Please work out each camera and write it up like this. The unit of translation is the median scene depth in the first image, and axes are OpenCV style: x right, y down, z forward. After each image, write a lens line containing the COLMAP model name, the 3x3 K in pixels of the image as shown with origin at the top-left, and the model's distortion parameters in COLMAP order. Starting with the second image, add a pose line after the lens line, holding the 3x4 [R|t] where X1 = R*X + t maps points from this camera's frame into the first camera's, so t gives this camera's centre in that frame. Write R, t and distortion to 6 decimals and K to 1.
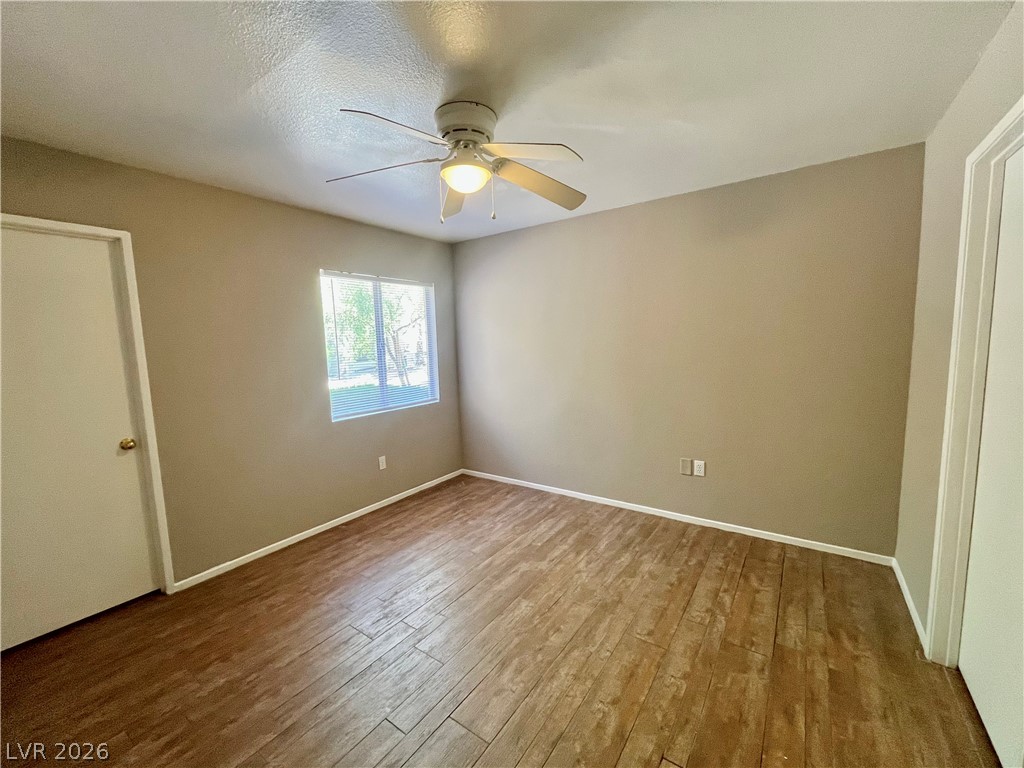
lens RADIAL K [[415.3, 0, 508.3], [0, 415.3, 385.7], [0, 0, 1]] dist [-0.002479, -0.000666]
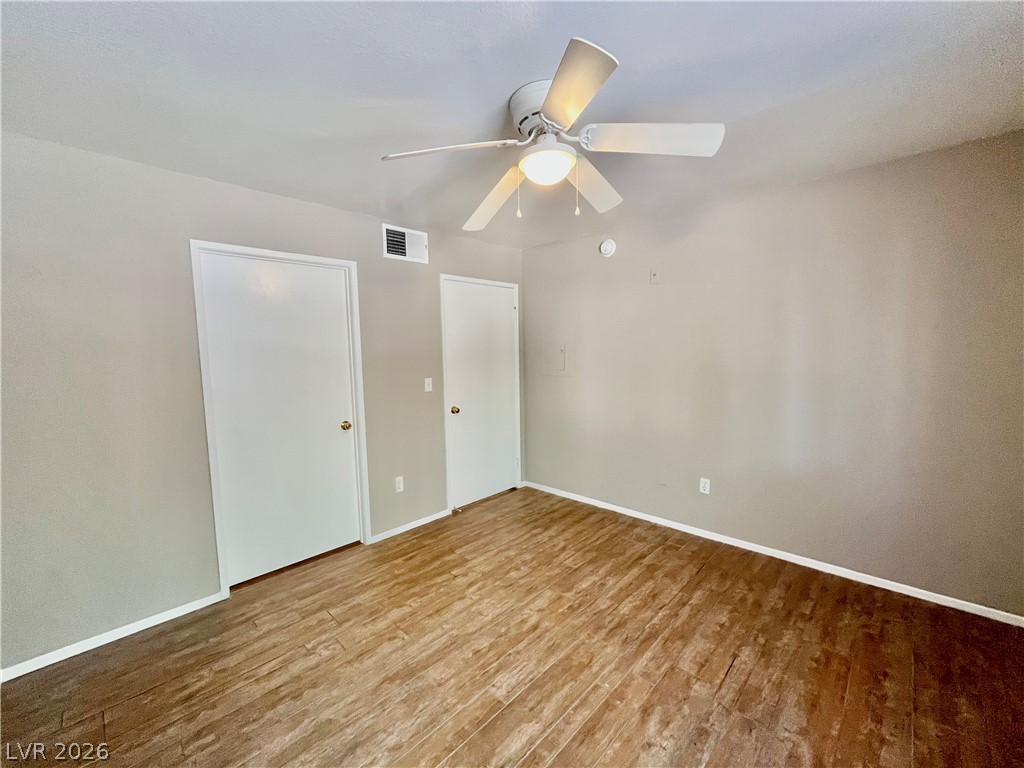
lens RADIAL K [[415.3, 0, 508.2], [0, 415.3, 387.4], [0, 0, 1]] dist [-0.002479, -0.000666]
pose [[-0.987994, 0.036369, 0.150153, -0.094243], [0.065866, 0.978303, 0.196432, -0.156578], [-0.139751, 0.203963, -0.968952, 1.394926]]
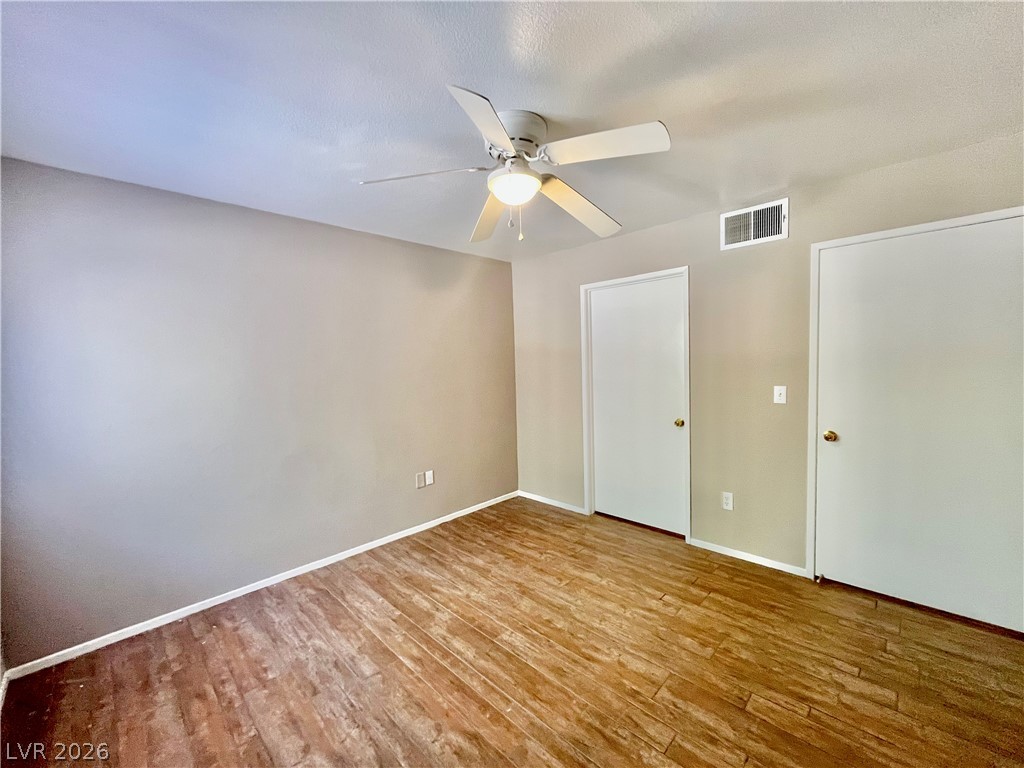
lens RADIAL K [[415.3, 0, 510.5], [0, 415.3, 388.2], [0, 0, 1]] dist [-0.002479, -0.000666]
pose [[0.157815, -0.040547, 0.986636, -0.747290], [0.133552, 0.990853, 0.019358, -0.049207], [-0.978396, 0.128713, 0.161786, 0.650594]]
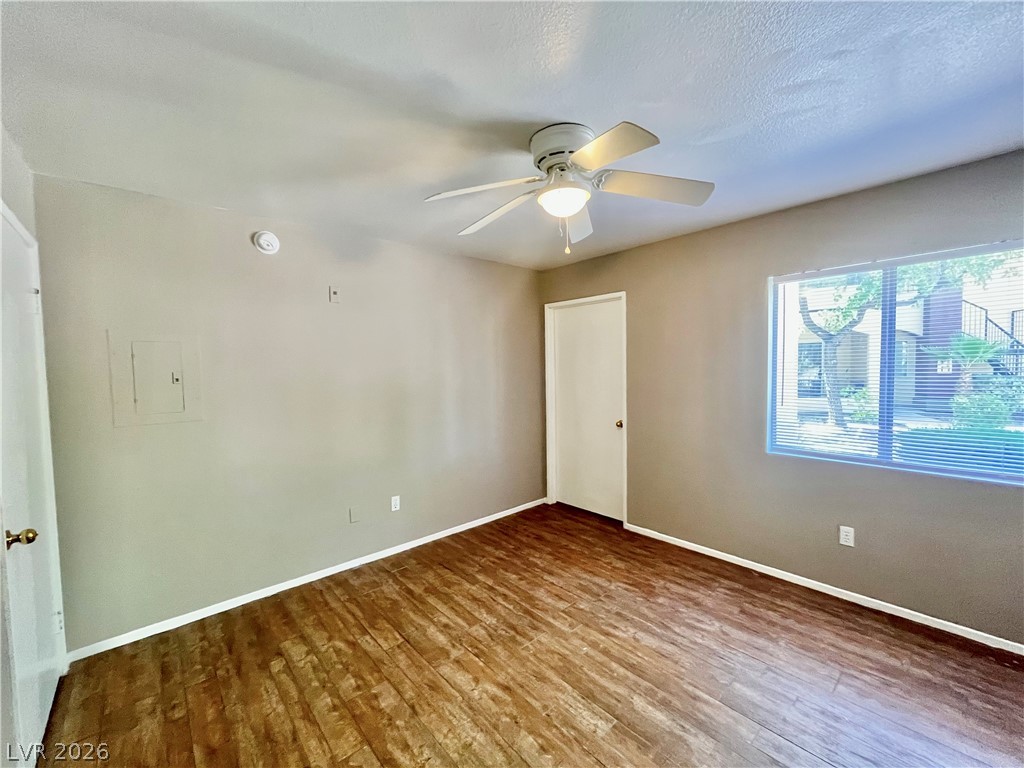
lens RADIAL K [[415.3, 0, 511.4], [0, 415.3, 381.9], [0, 0, 1]] dist [-0.002479, -0.000666]
pose [[-0.221076, 0.072291, -0.972574, 0.640857], [-0.079686, 0.992576, 0.091891, -0.117427], [0.971996, 0.097815, -0.213674, 0.804004]]
